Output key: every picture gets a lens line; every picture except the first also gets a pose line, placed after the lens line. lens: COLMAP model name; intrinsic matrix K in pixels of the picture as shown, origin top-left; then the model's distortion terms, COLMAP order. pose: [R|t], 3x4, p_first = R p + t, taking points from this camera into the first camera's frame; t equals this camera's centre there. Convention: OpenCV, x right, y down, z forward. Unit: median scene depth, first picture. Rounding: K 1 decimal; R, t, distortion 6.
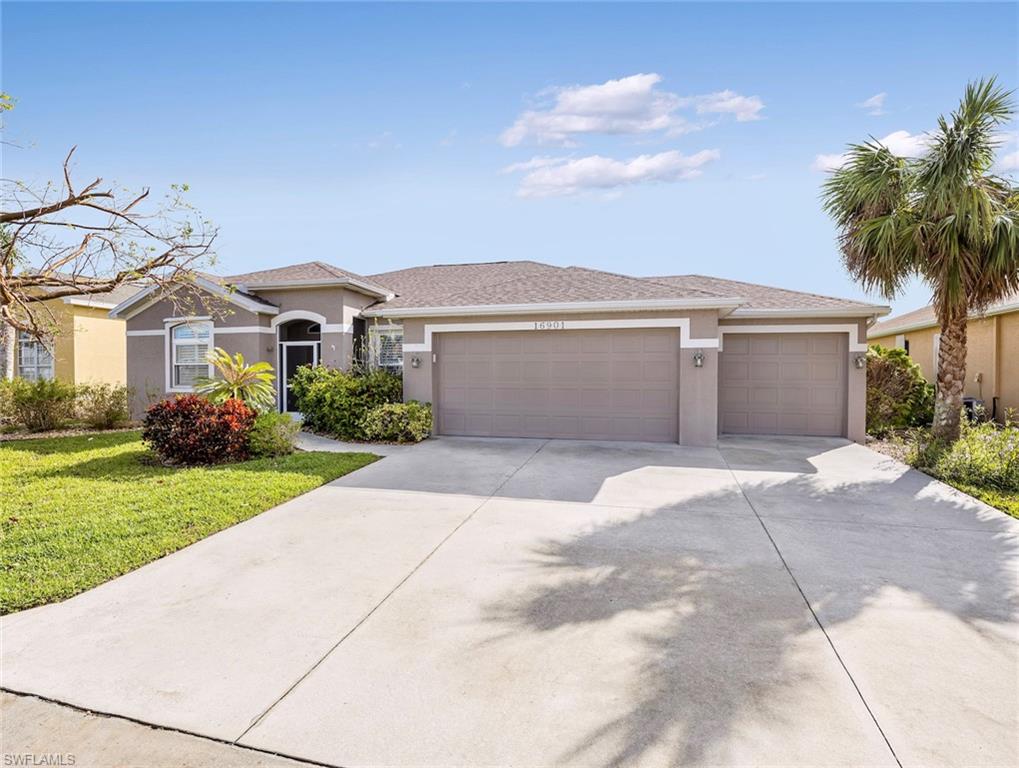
lens RADIAL K [[528.2, 0, 509.5], [0, 528.2, 384.0], [0, 0, 1]] dist [-0.015160, -0.000474]
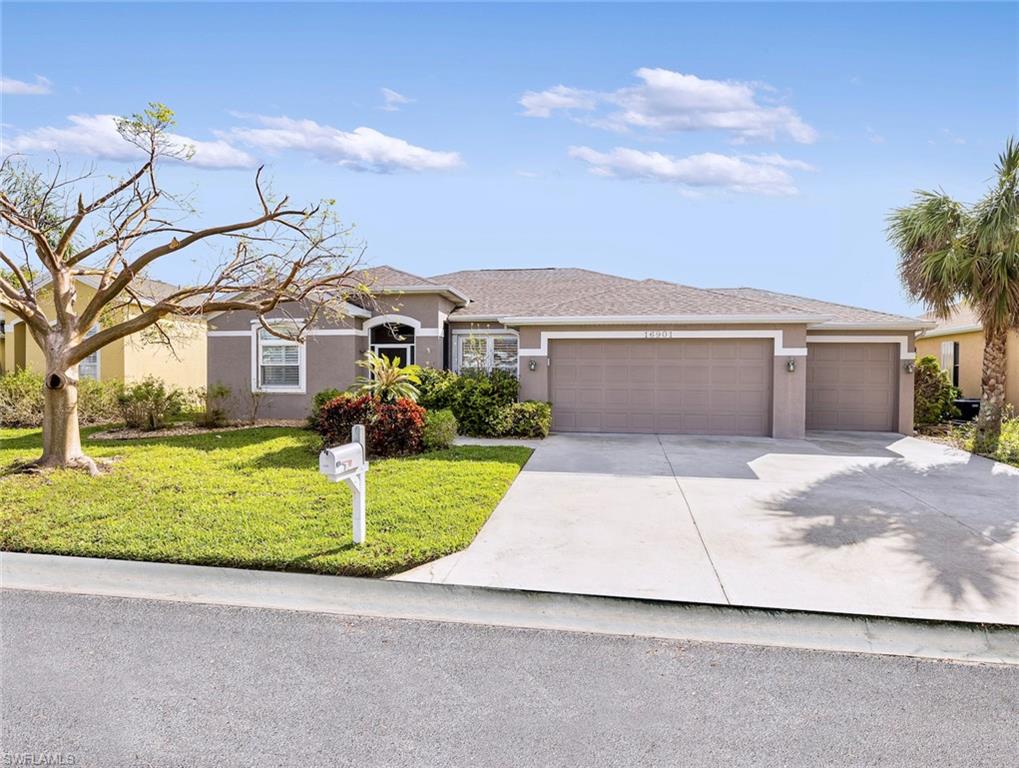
lens RADIAL K [[564.7, 0, 509.5], [0, 564.7, 384.0], [0, 0, 1]] dist [-0.002575, 0.000737]
pose [[0.995647, 0.004022, 0.093114, -0.357233], [-0.003891, 0.999991, -0.001594, -0.000402], [-0.093120, 0.001225, 0.995654, -0.188156]]
